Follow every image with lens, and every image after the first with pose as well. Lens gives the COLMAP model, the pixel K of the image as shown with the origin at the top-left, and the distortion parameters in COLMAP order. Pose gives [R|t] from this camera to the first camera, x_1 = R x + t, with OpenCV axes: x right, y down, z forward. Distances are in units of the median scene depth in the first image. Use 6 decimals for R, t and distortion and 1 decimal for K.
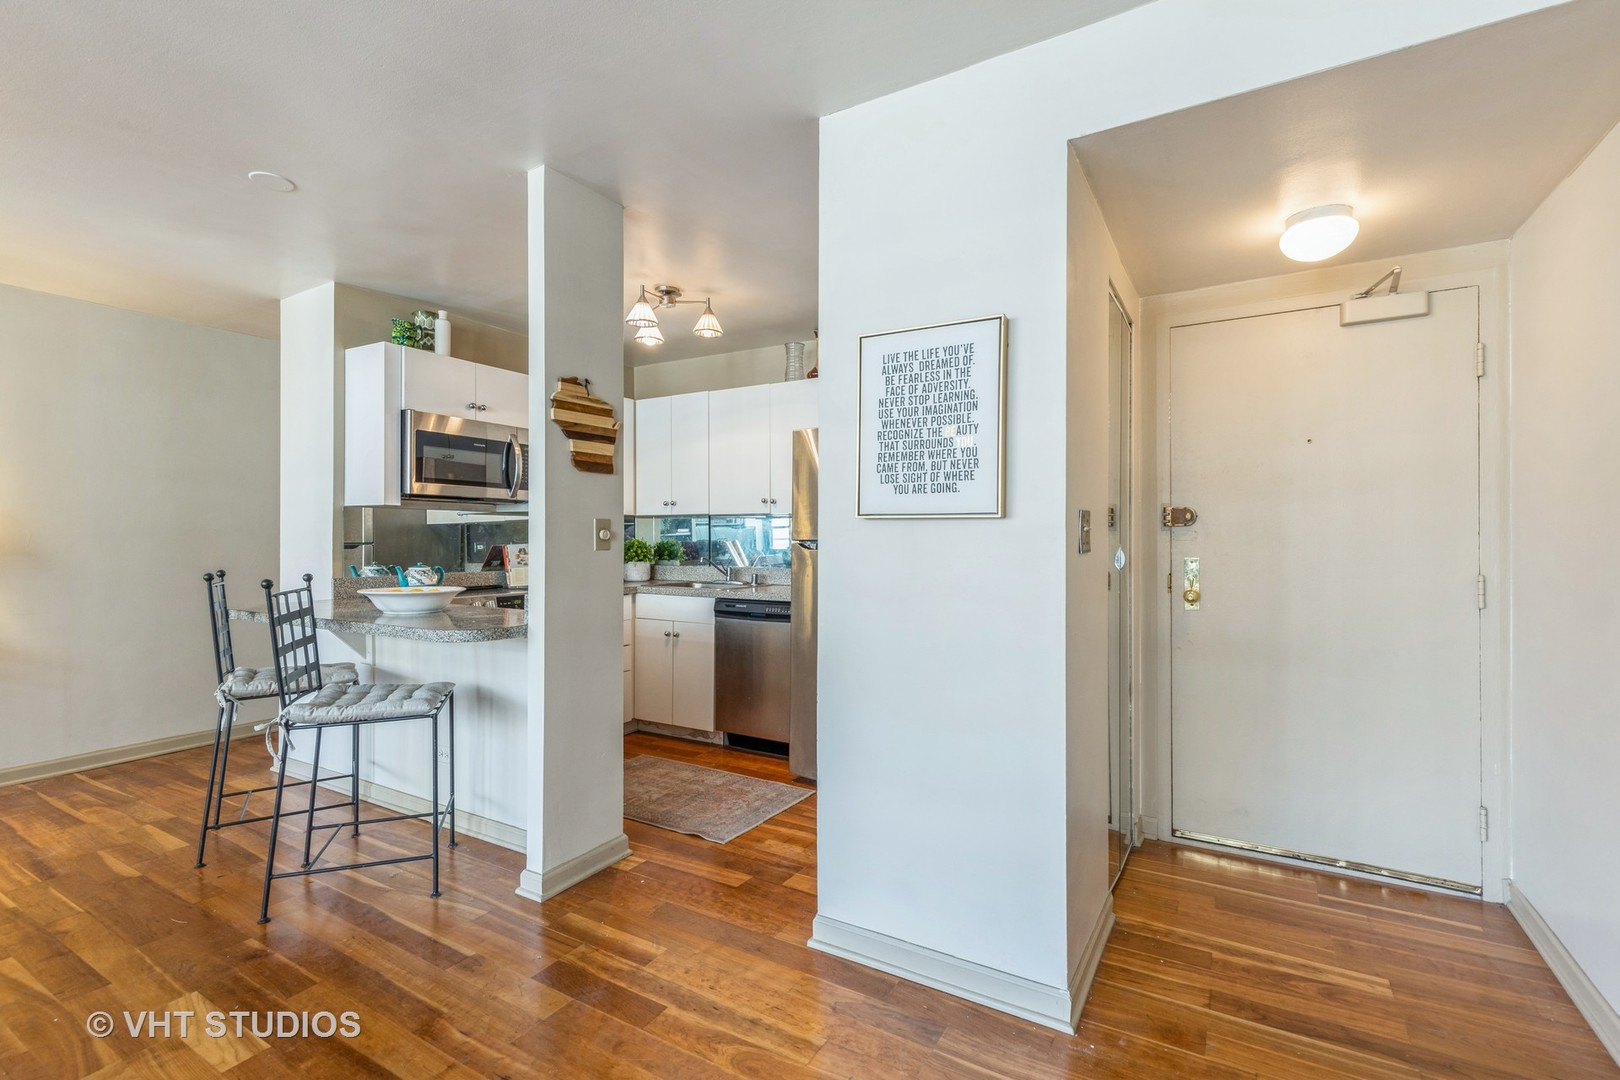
lens RADIAL K [[726.6, 0, 813.4], [0, 726.6, 539.6], [0, 0, 1]] dist [0.006411, 0.000102]
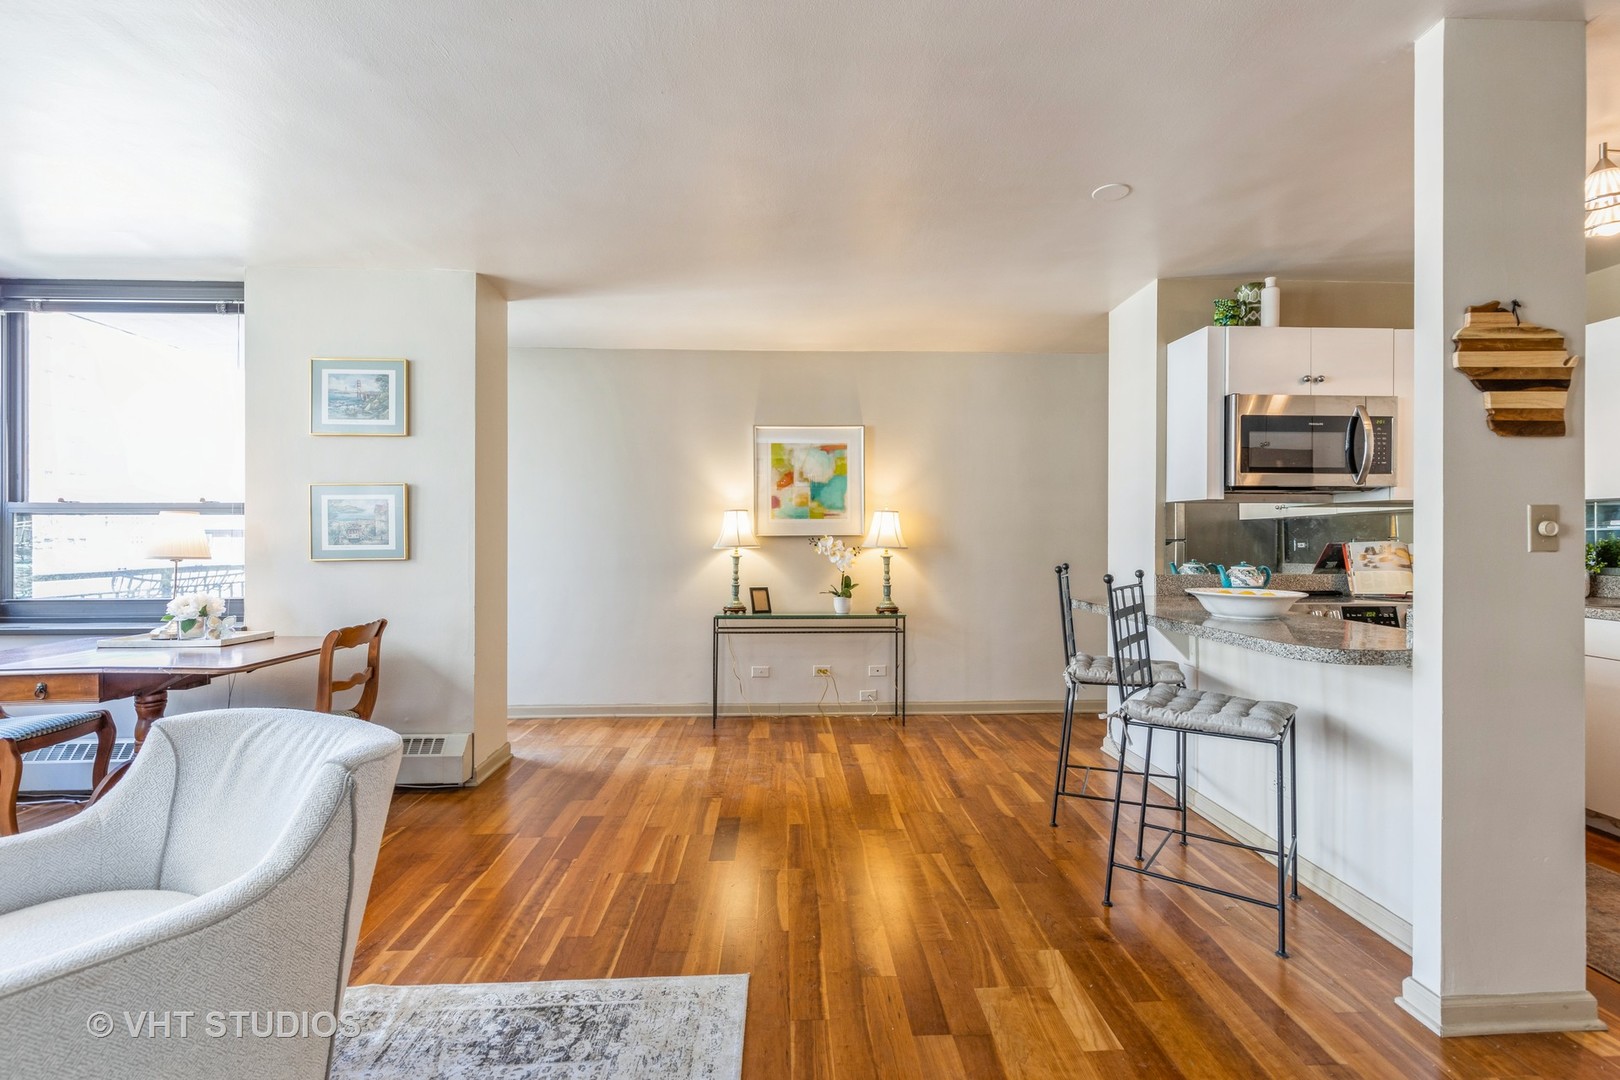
lens RADIAL K [[726.6, 0, 813.4], [0, 726.6, 539.6], [0, 0, 1]] dist [0.006411, 0.000102]
pose [[0.543657, 0.003531, -0.839300, -0.087612], [-0.000163, 0.999992, 0.004102, 0.000874], [0.839308, -0.002093, 0.543652, 0.069098]]
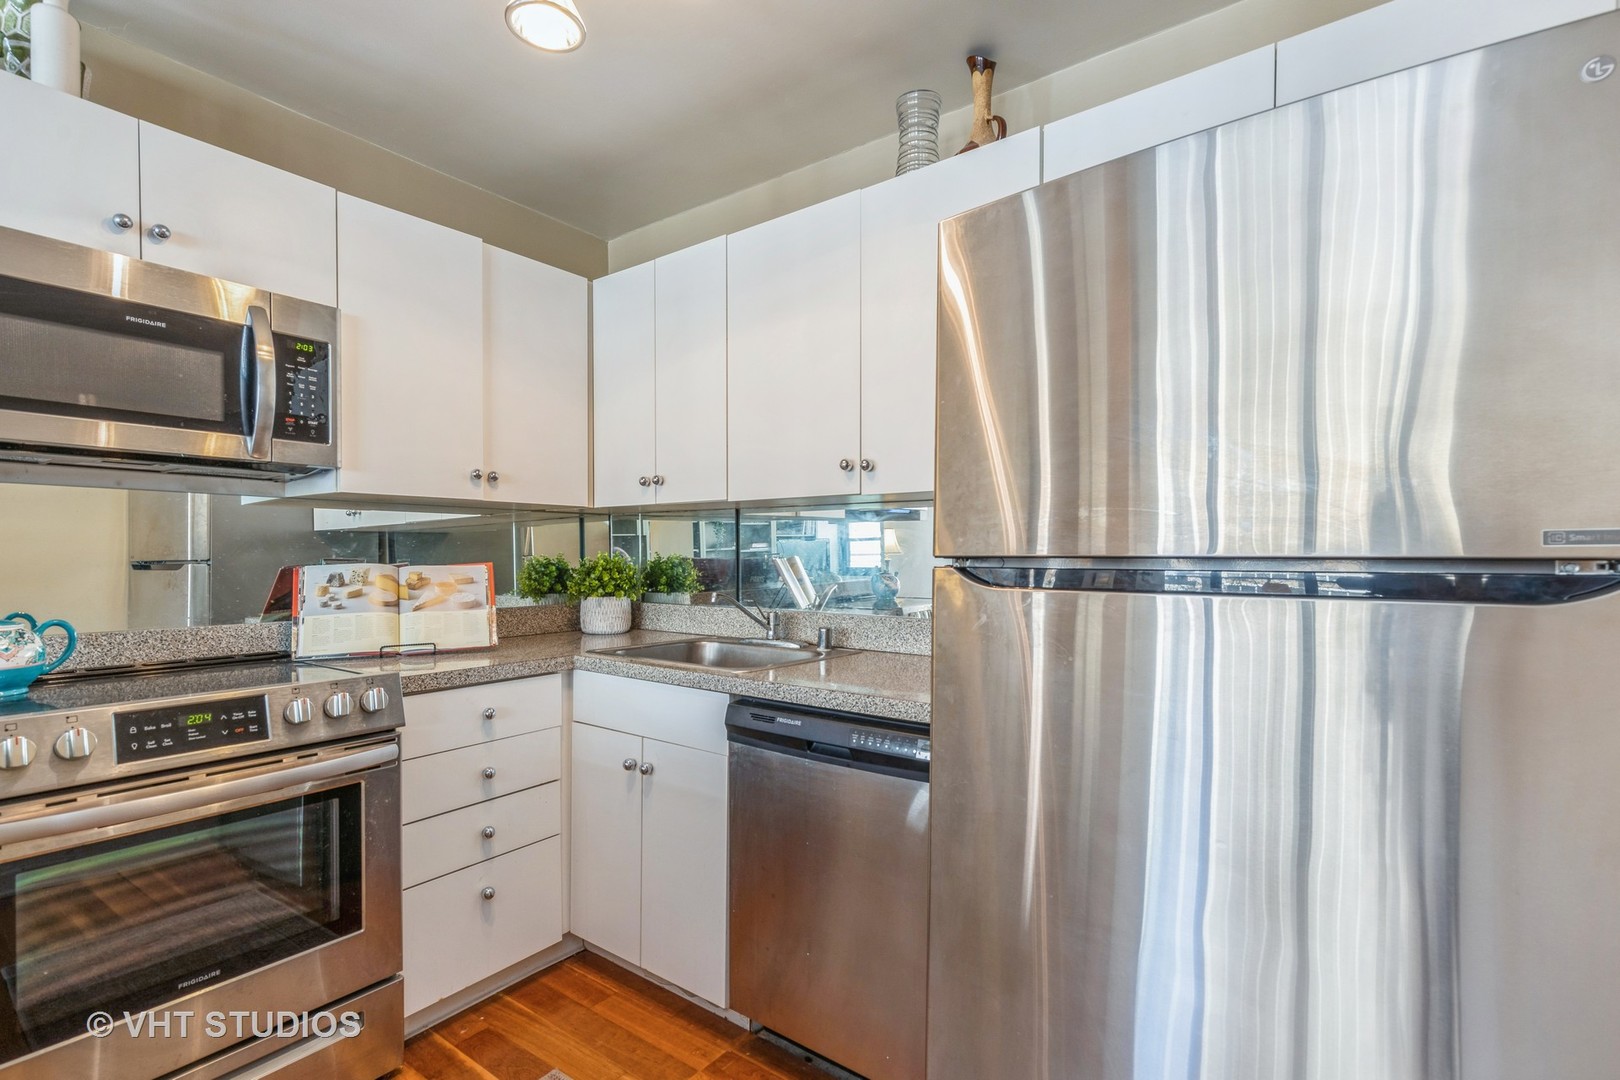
lens RADIAL K [[726.6, 0, 813.4], [0, 726.6, 539.6], [0, 0, 1]] dist [0.006411, 0.000102]
pose [[0.994773, -0.001482, -0.102105, -0.063345], [-0.000753, 0.999761, -0.021856, 0.000131], [0.102113, 0.021818, 0.994534, 0.843134]]
